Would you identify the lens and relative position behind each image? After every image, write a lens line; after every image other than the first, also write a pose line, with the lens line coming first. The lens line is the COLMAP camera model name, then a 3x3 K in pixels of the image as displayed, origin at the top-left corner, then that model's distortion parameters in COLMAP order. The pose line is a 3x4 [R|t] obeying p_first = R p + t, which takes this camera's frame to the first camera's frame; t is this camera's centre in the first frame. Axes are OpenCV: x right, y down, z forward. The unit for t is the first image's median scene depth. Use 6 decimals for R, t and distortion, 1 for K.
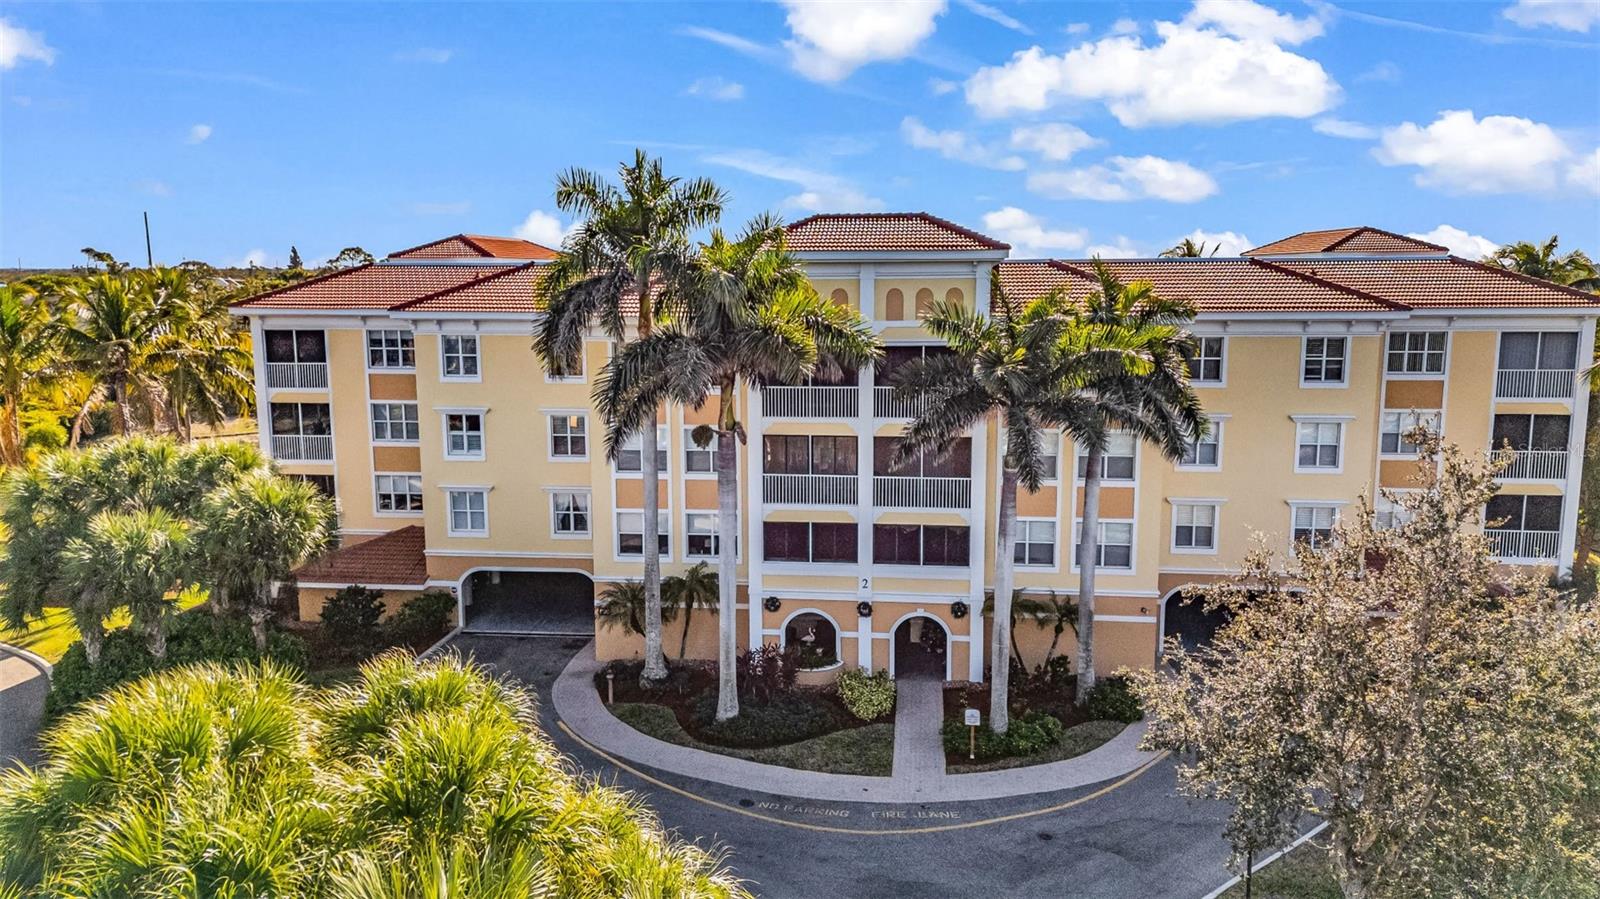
lens RADIAL K [[1159.7, 0, 800.0], [0, 1159.7, 449.5], [0, 0, 1]] dist [0.083693, -0.098351]
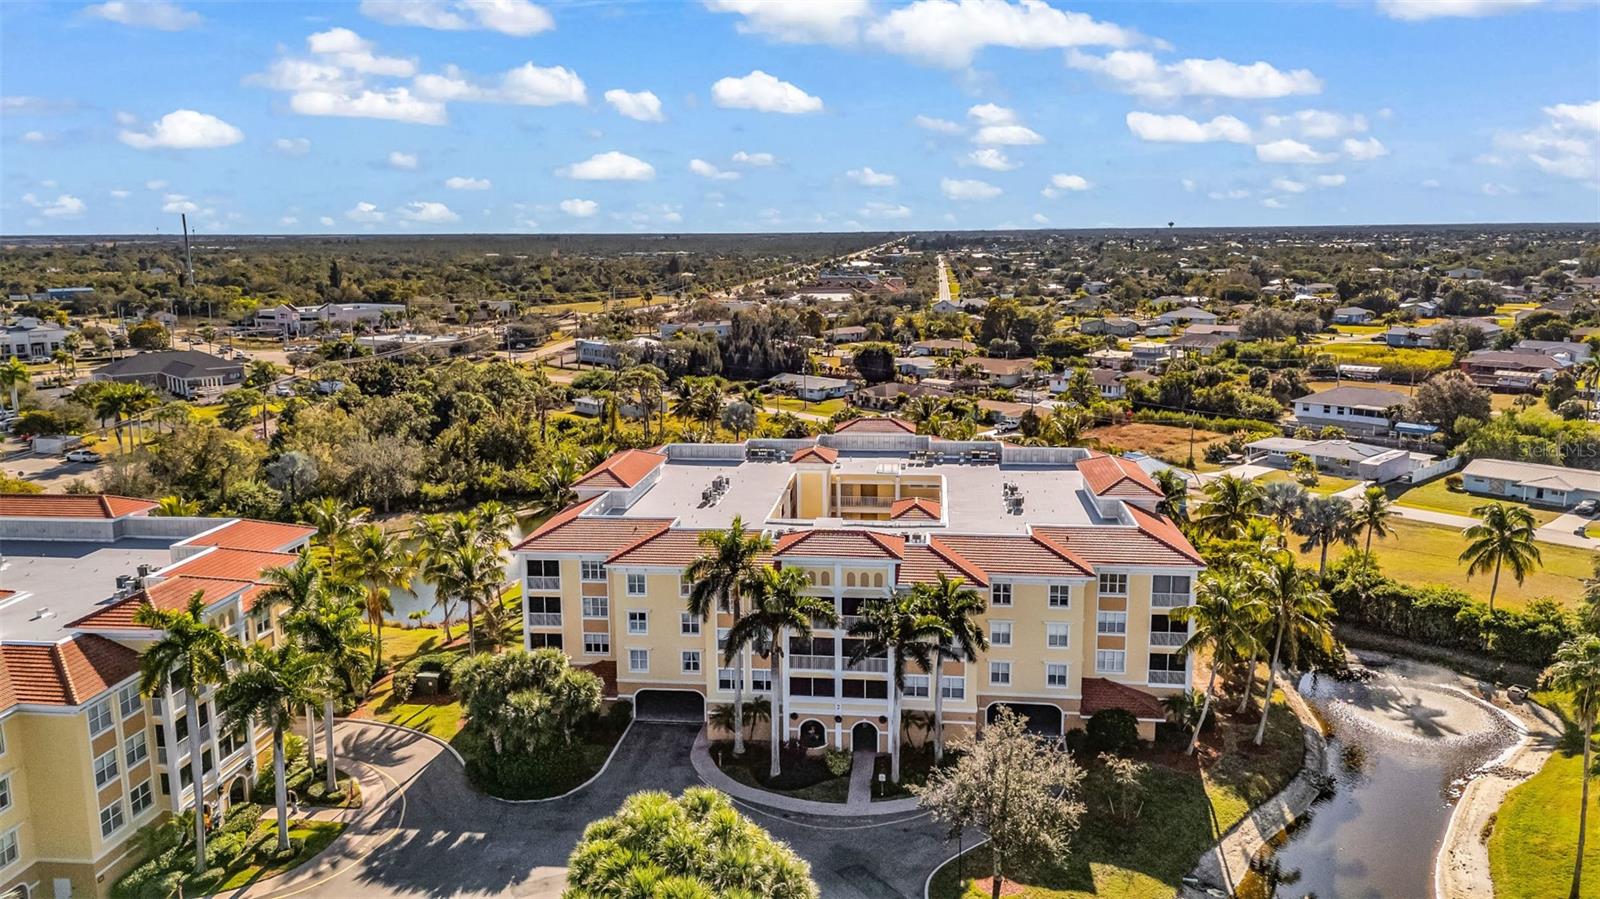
lens RADIAL K [[1159.7, 0, 800.0], [0, 1159.7, 449.5], [0, 0, 1]] dist [0.083693, -0.098351]
pose [[0.999976, -0.004611, -0.005194, -0.000325], [0.004797, 0.999326, 0.036402, -0.427099], [0.005022, -0.036426, 0.999324, -1.091035]]
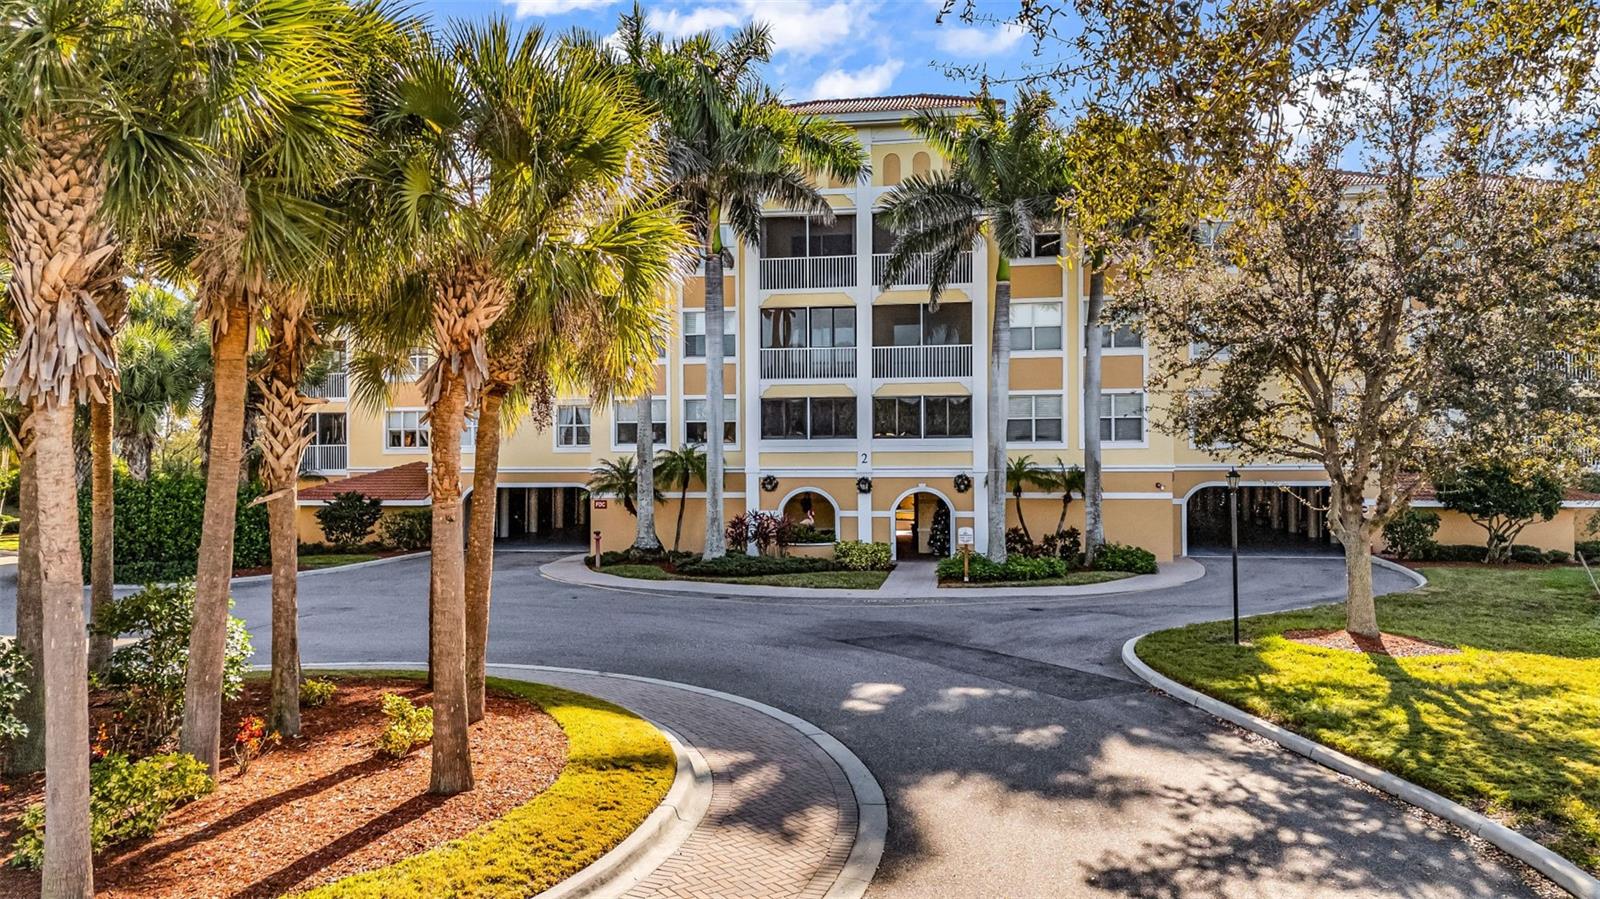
lens RADIAL K [[1159.7, 0, 800.0], [0, 1159.7, 449.5], [0, 0, 1]] dist [0.083693, -0.098351]
pose [[0.998694, -0.002499, -0.051037, 0.051529], [-0.005423, 0.987977, -0.154508, 0.257020], [0.050810, 0.154583, 0.986672, 0.043262]]
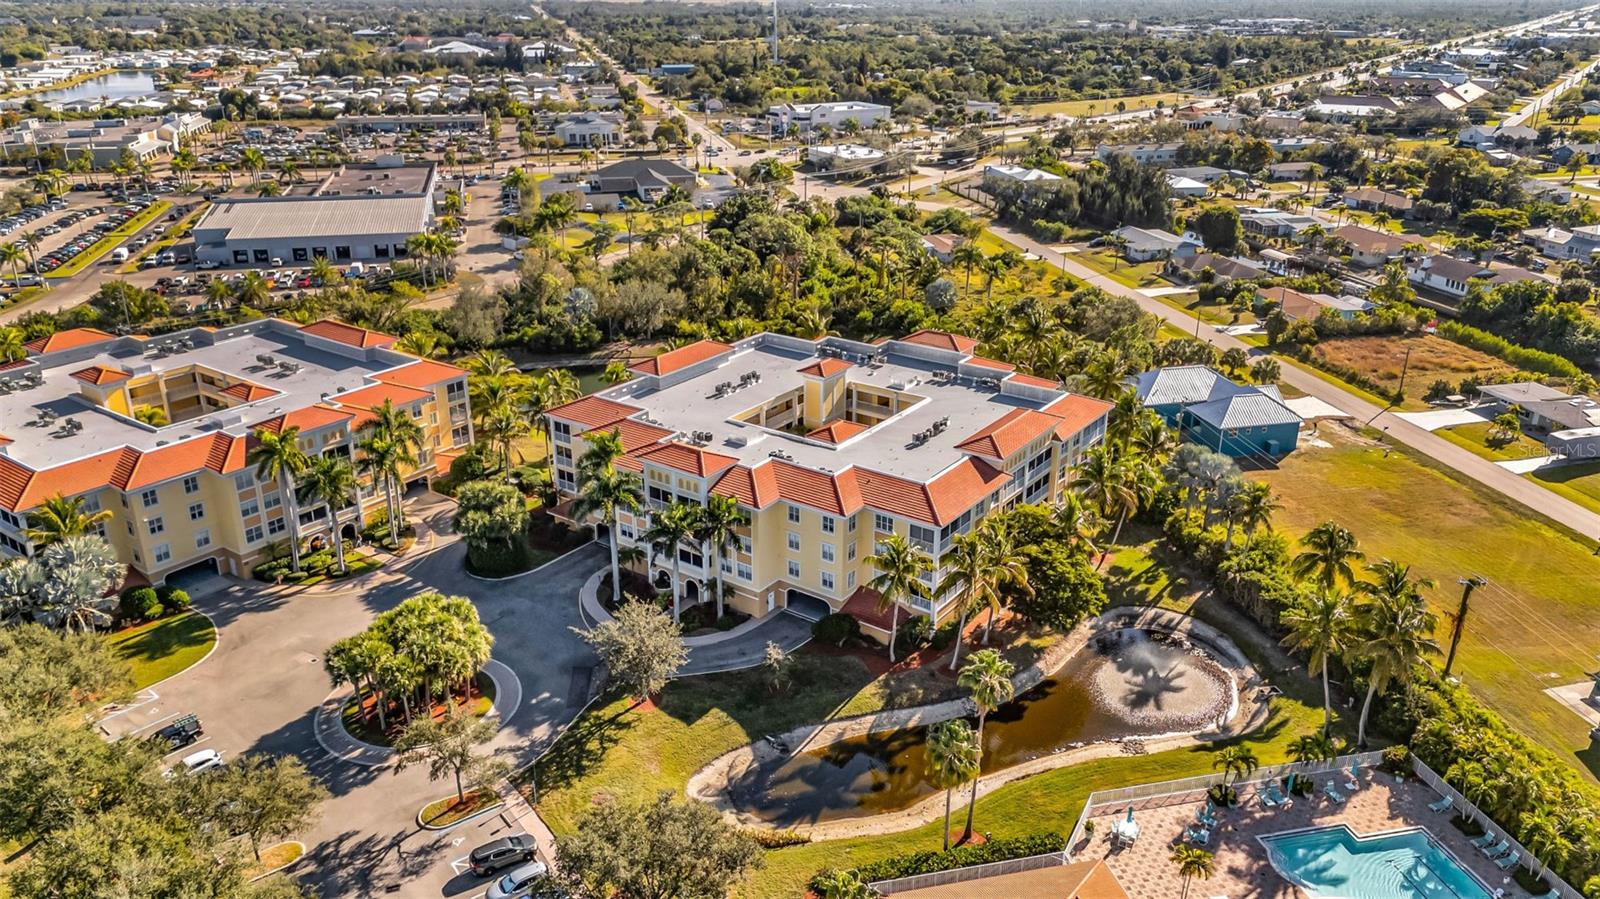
lens RADIAL K [[1159.7, 0, 800.0], [0, 1159.7, 449.5], [0, 0, 1]] dist [0.083693, -0.098351]
pose [[0.874235, 0.184452, -0.449100, 1.629107], [-0.077370, 0.966128, 0.246193, -0.940294], [0.479299, -0.180484, 0.858894, -1.376290]]
